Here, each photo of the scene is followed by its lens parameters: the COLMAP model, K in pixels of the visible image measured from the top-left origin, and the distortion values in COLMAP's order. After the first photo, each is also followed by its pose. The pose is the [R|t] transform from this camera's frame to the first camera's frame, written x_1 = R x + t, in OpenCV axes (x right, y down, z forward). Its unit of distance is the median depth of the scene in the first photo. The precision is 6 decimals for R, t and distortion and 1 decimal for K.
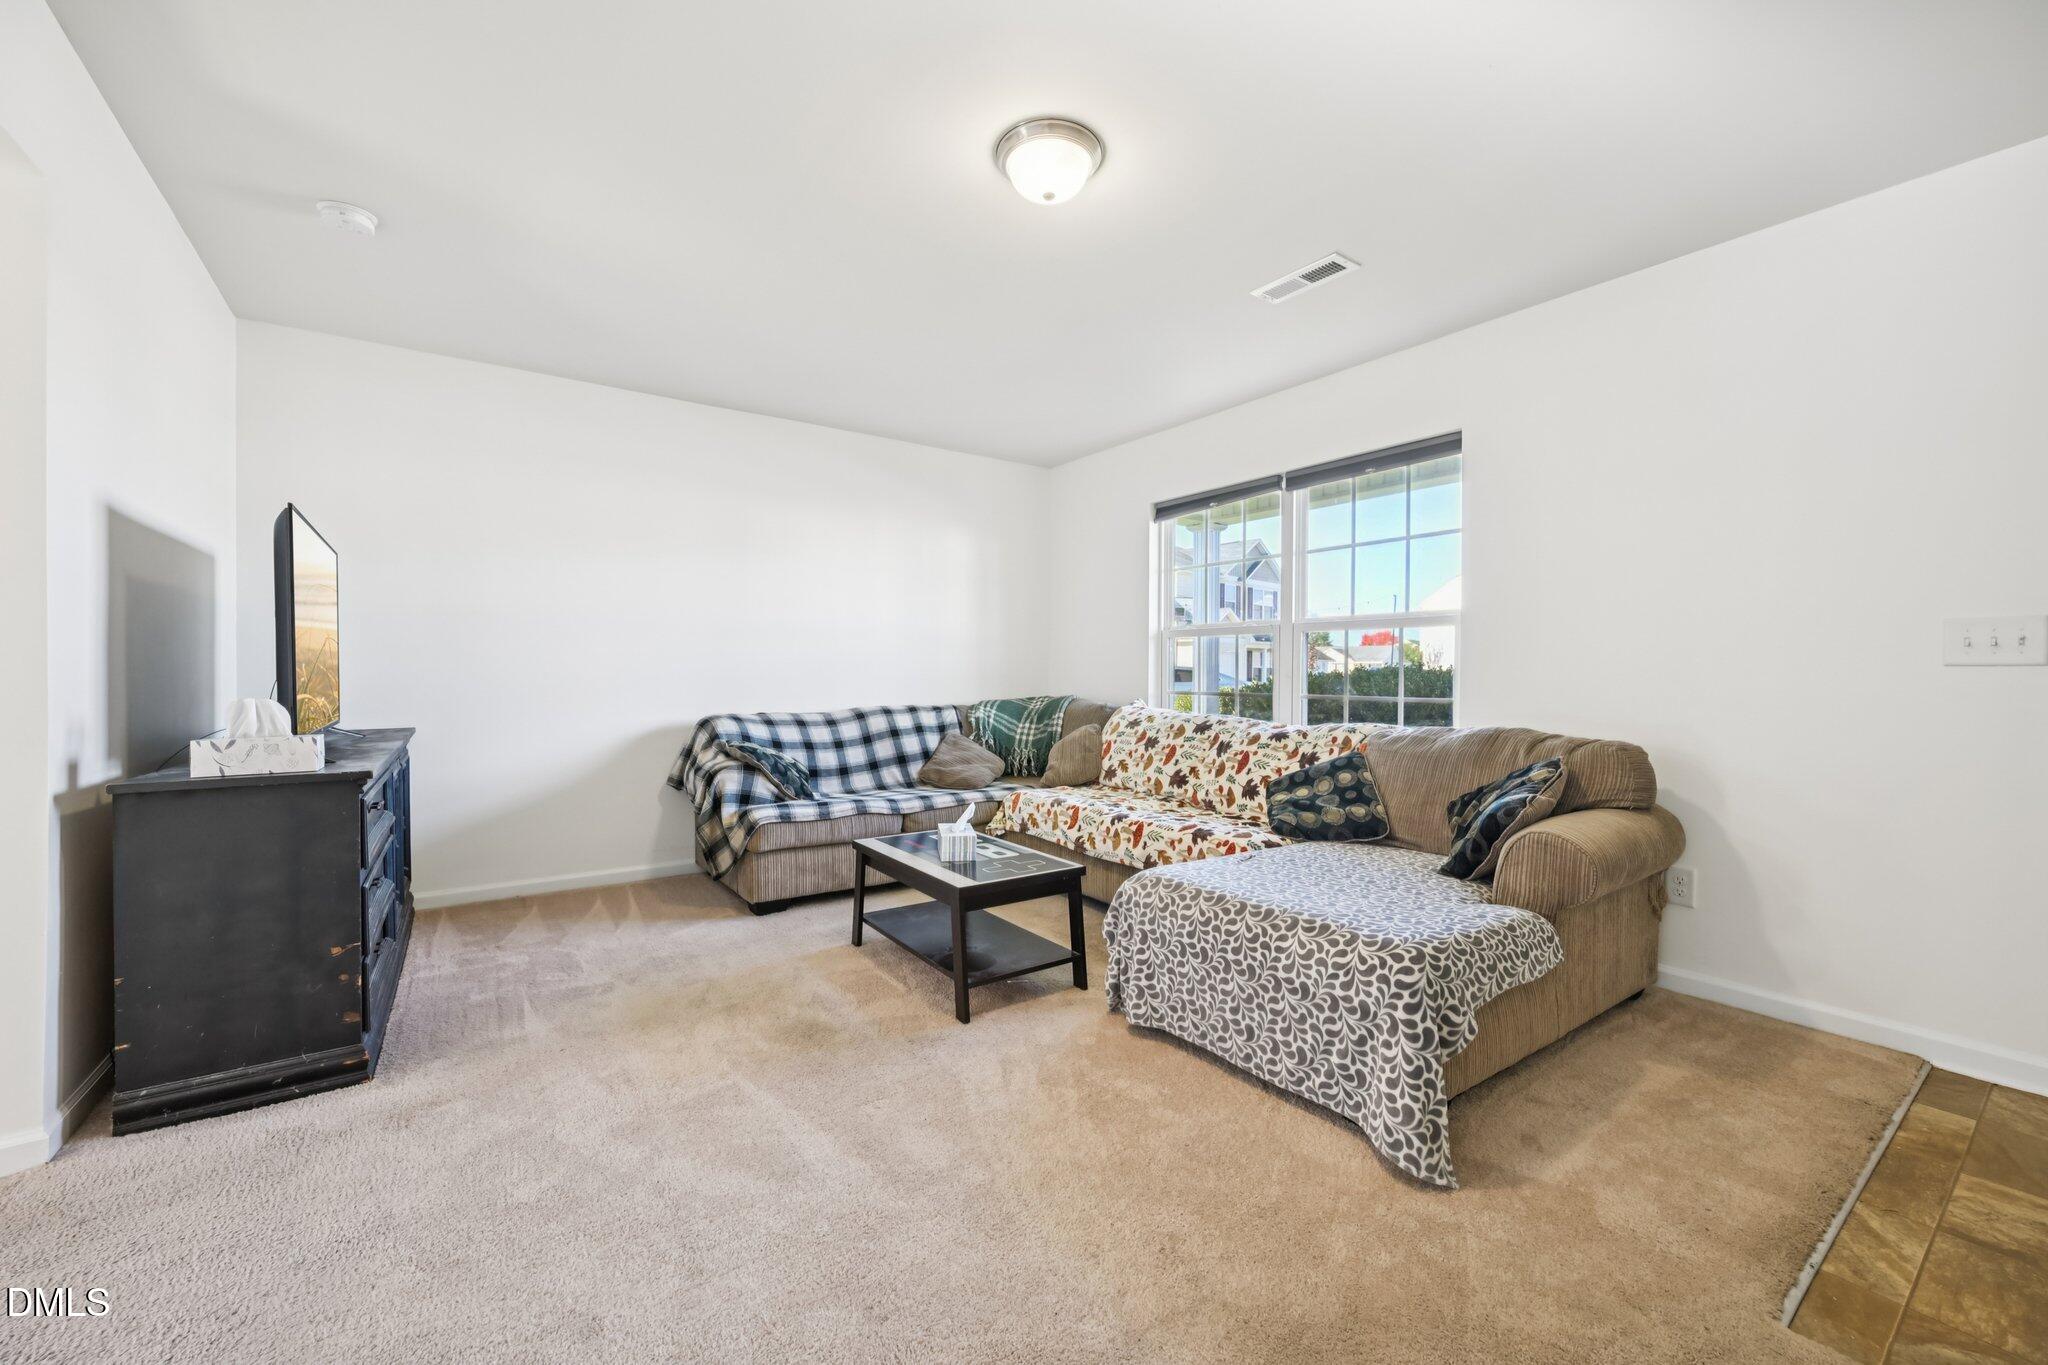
lens RADIAL K [[813.7, 0, 1034.3], [0, 813.7, 680.0], [0, 0, 1]] dist [0.001037, 0.000271]
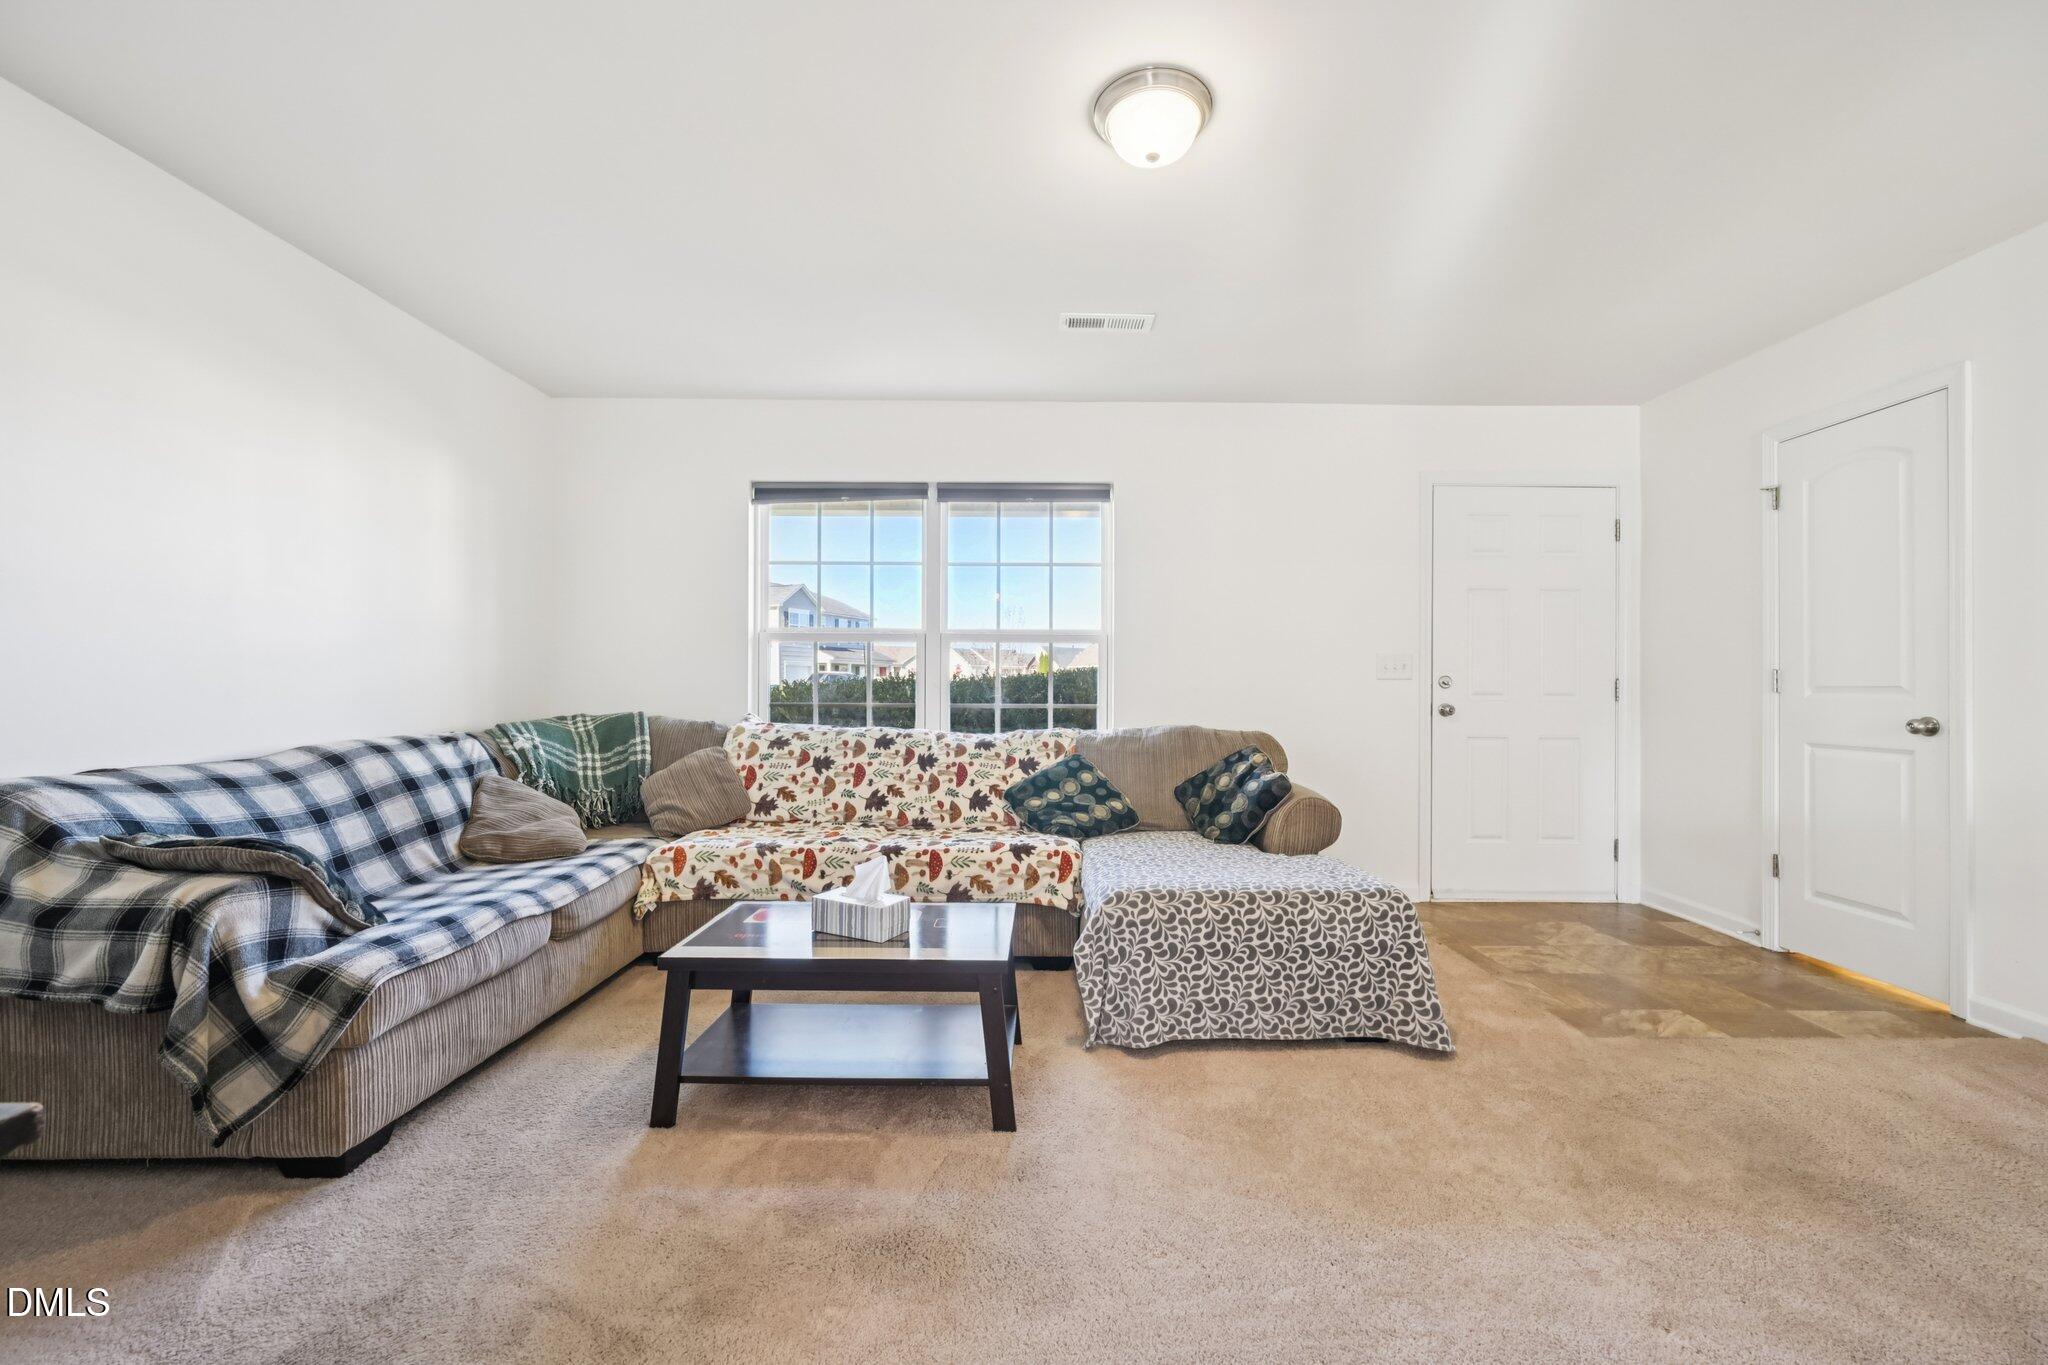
lens RADIAL K [[813.7, 0, 1027.5], [0, 813.7, 684.9], [0, 0, 1]] dist [0.001037, 0.000271]
pose [[0.572563, -0.002559, 0.819856, -0.469587], [0.004545, 0.999990, -0.000052, -0.005585], [-0.819848, 0.003756, 0.572569, 0.349545]]
